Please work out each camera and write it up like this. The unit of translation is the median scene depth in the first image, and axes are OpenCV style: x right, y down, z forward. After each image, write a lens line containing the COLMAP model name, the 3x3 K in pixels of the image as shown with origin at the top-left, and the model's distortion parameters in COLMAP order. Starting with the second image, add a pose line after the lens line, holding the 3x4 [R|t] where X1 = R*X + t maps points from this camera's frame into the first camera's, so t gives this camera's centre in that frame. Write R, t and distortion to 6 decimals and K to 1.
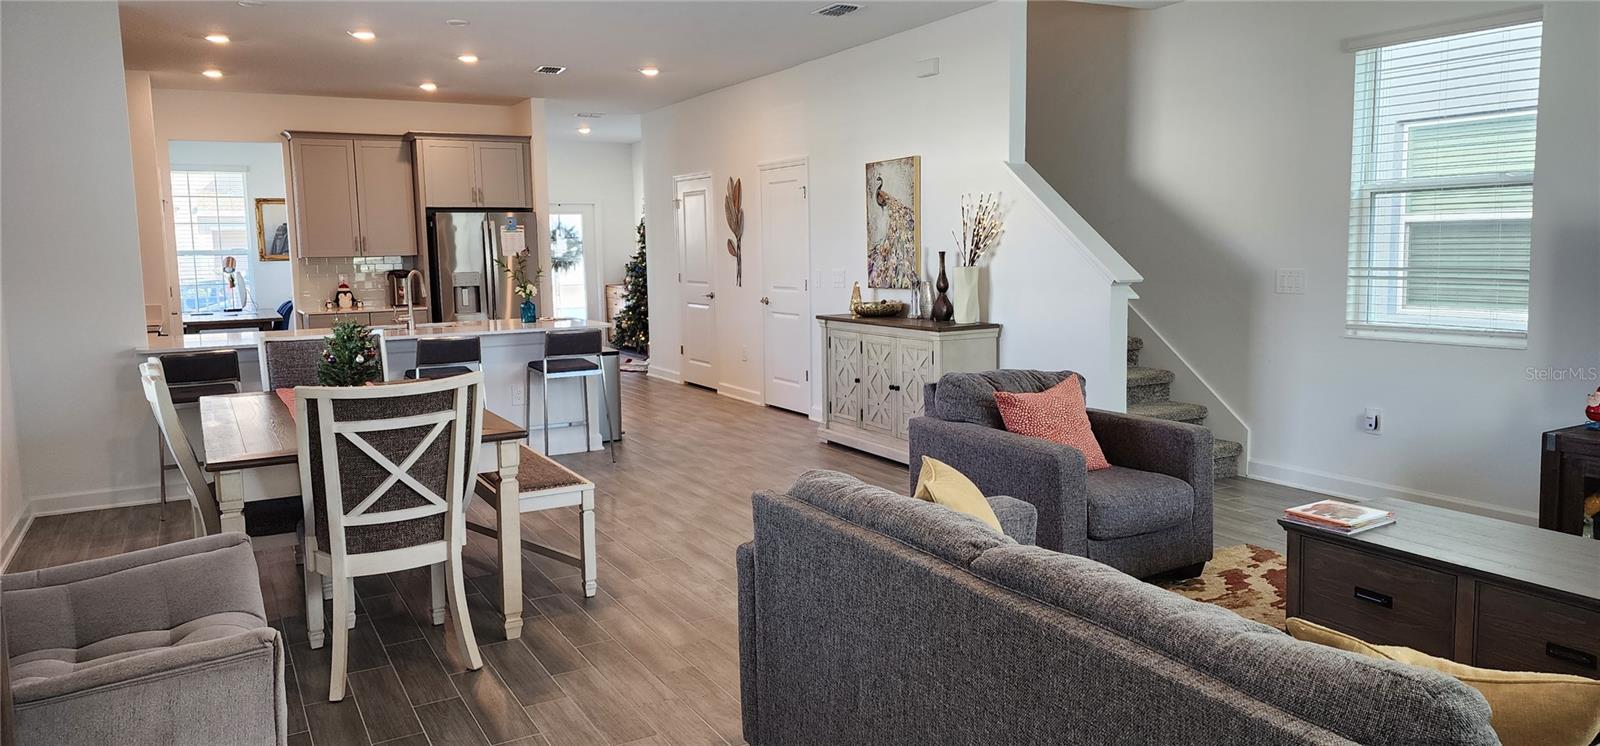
lens RADIAL K [[1062.3, 0, 800.0], [0, 1062.3, 373.0], [0, 0, 1]] dist [-0.004255, -0.000984]
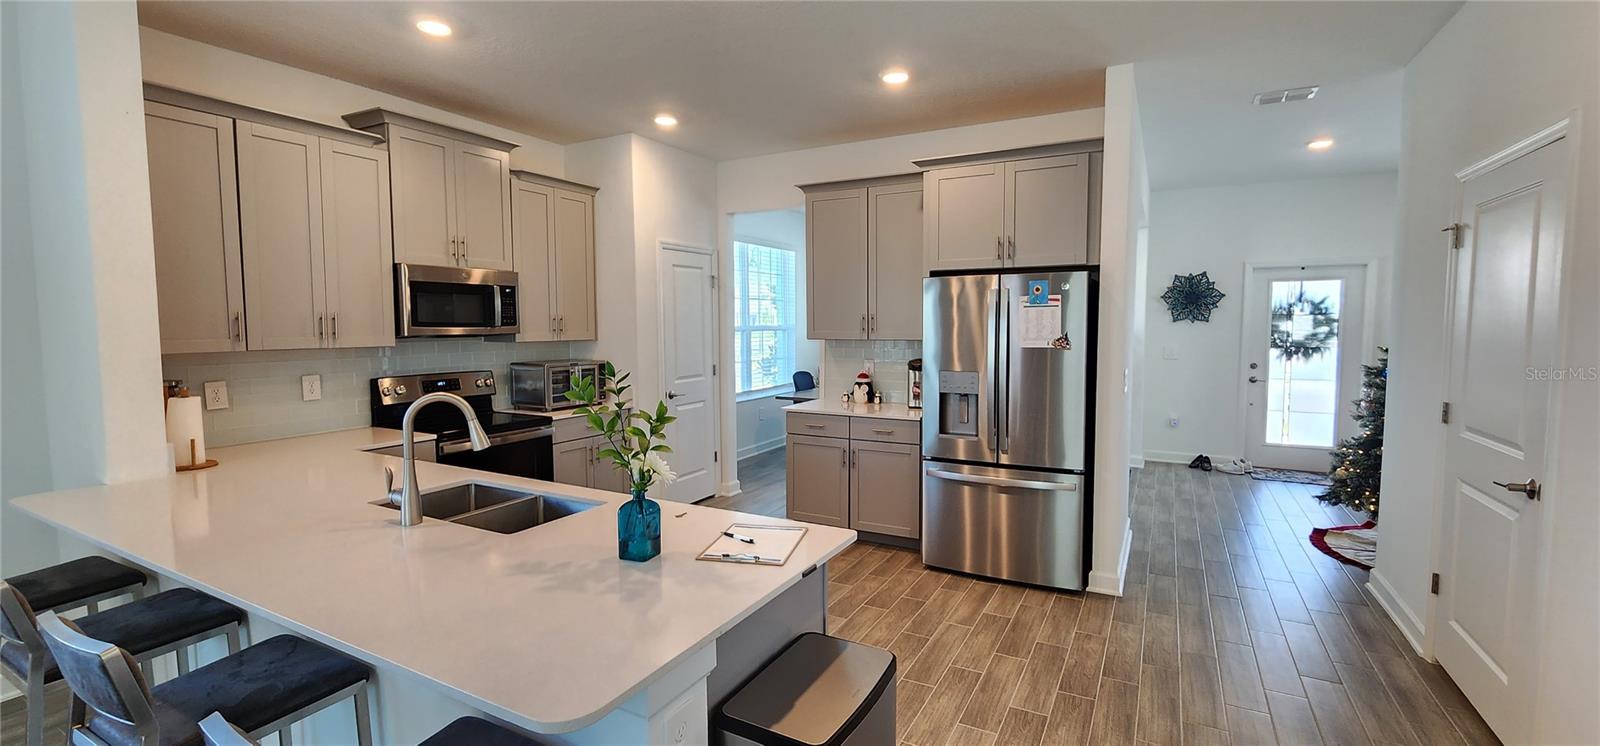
lens RADIAL K [[668.8, 0, 800.0], [0, 668.8, 373.0], [0, 0, 1]] dist [0.000707, -0.000035]
pose [[0.530323, 0.077515, -0.844245, -0.029139], [-0.105851, 0.994073, 0.024780, -0.090954], [0.841162, 0.076223, 0.535385, 0.688062]]
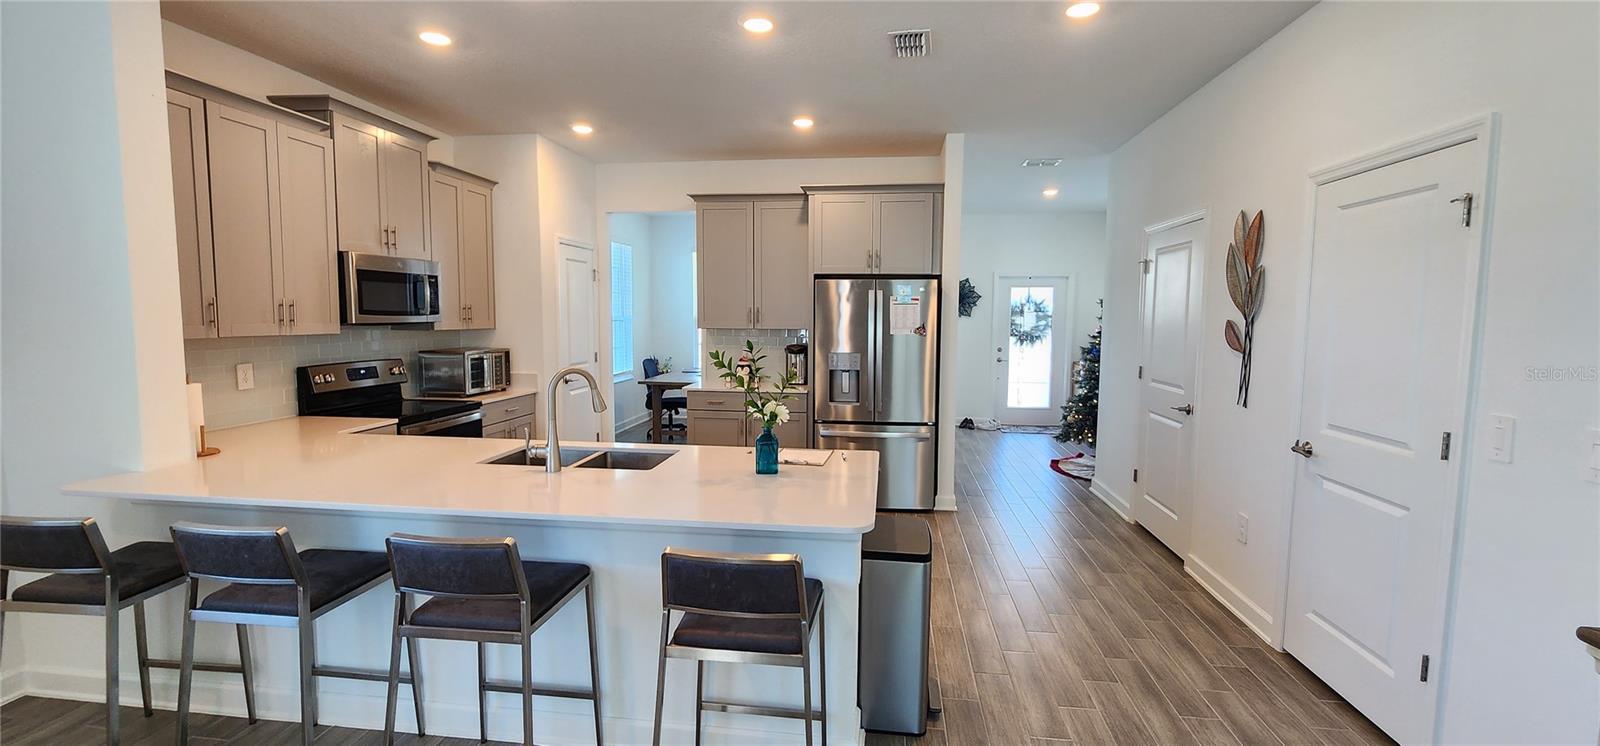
lens RADIAL K [[662.0, 0, 802.6], [0, 662.0, 377.6], [0, 0, 1]] dist [-0.000455, -0.000060]
pose [[0.801660, 0.076597, -0.592853, -0.035706], [-0.090008, 0.995917, 0.006963, -0.074290], [0.590965, 0.047780, 0.805281, 0.554473]]
